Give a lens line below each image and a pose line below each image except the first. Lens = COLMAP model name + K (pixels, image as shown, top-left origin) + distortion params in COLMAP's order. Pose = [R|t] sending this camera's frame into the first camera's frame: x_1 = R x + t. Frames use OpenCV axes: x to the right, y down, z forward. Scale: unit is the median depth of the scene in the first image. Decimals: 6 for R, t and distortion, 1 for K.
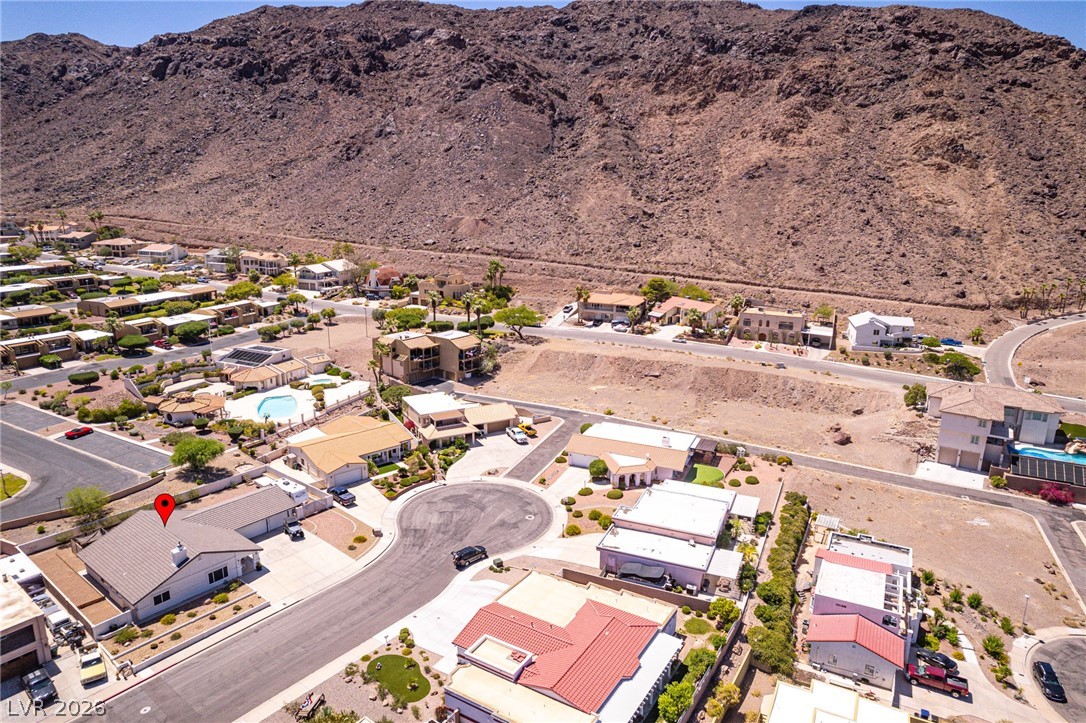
lens RADIAL K [[690.3, 0, 543.0], [0, 690.3, 361.5], [0, 0, 1]] dist [-0.086453, 0.067412]
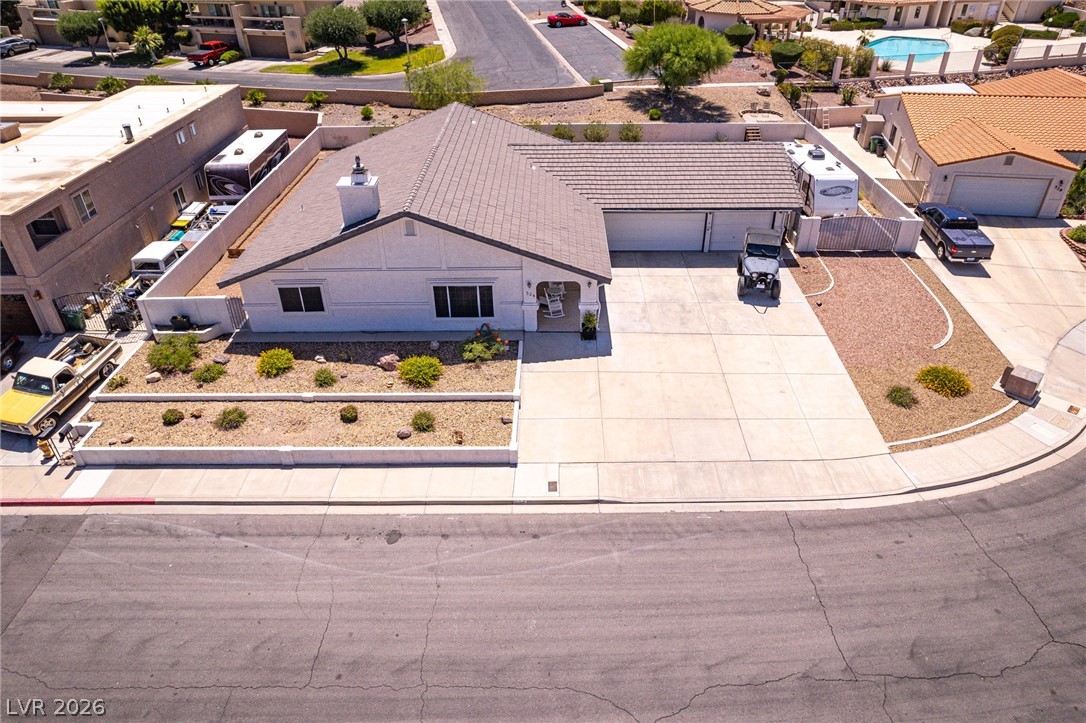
lens RADIAL K [[707.4, 0, 547.4], [0, 707.4, 358.1], [0, 0, 1]] dist [-0.094798, 0.087471]
pose [[0.609477, 0.418783, -0.673170, -0.172077], [-0.176218, 0.899419, 0.399990, 0.159958], [0.772971, -0.125160, 0.621973, 0.667410]]
